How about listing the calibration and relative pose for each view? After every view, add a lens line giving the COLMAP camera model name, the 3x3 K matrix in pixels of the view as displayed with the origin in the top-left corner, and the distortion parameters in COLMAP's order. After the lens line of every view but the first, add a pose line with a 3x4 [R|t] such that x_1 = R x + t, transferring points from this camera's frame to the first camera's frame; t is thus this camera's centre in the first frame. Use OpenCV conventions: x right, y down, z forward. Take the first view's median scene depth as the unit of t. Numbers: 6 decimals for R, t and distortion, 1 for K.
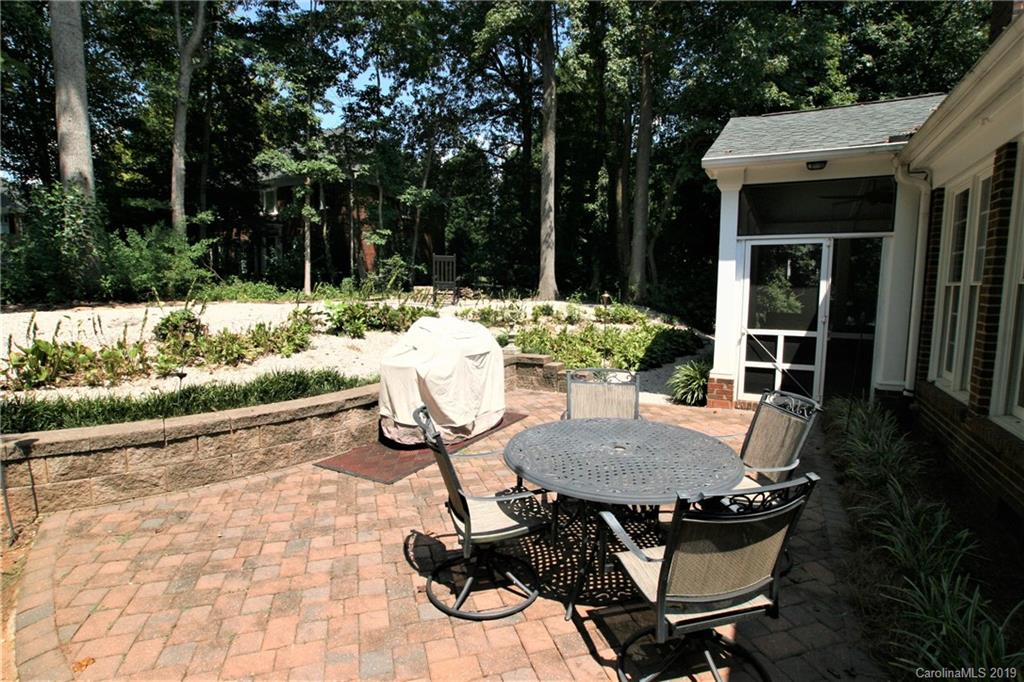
lens RADIAL K [[513.1, 0, 509.4], [0, 513.1, 345.1], [0, 0, 1]] dist [-0.073774, 0.035079]
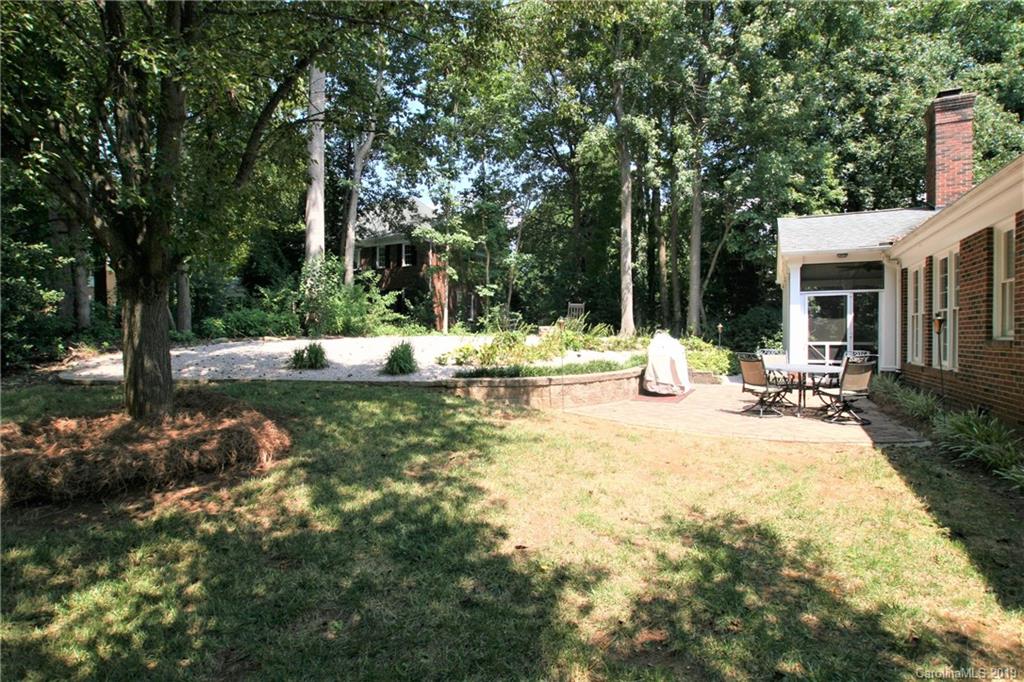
lens RADIAL K [[513.1, 0, 509.4], [0, 513.1, 345.1], [0, 0, 1]] dist [-0.073774, 0.035079]
pose [[0.999698, -0.006443, 0.023729, -0.668256], [0.008722, 0.995226, -0.097204, 0.150514], [-0.022989, 0.097381, 0.994982, -0.796390]]
